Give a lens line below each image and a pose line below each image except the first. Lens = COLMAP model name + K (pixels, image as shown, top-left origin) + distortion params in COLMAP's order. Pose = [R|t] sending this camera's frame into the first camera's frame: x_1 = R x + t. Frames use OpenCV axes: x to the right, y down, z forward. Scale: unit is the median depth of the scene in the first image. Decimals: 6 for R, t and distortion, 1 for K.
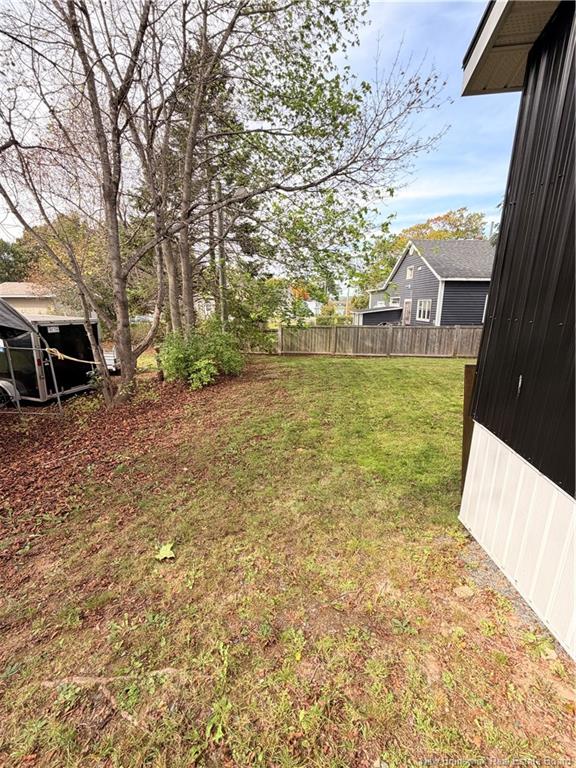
lens RADIAL K [[305.7, 0, 288.0], [0, 305.7, 384.0], [0, 0, 1]] dist [0.003426, 0.000073]
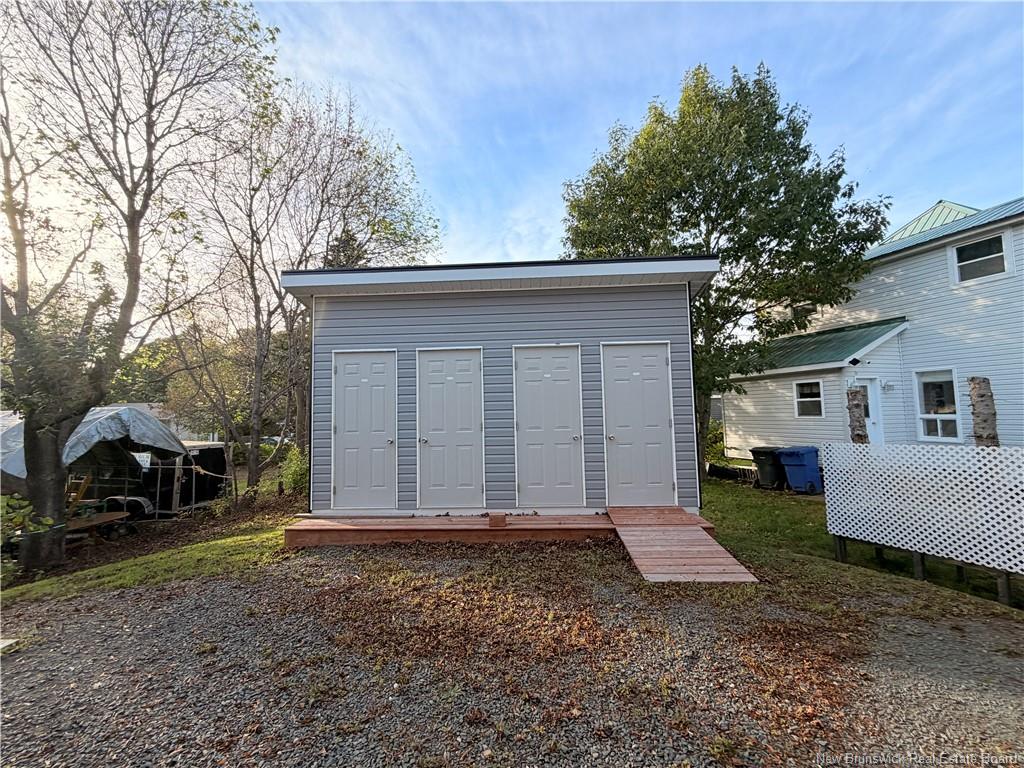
lens RADIAL K [[407.5, 0, 512.0], [0, 407.5, 384.0], [0, 0, 1]] dist [0.003426, 0.000073]
pose [[0.994145, -0.015325, 0.106966, 0.380520], [0.048523, 0.947791, -0.315180, 0.157292], [-0.096552, 0.318525, 0.942985, -0.849411]]
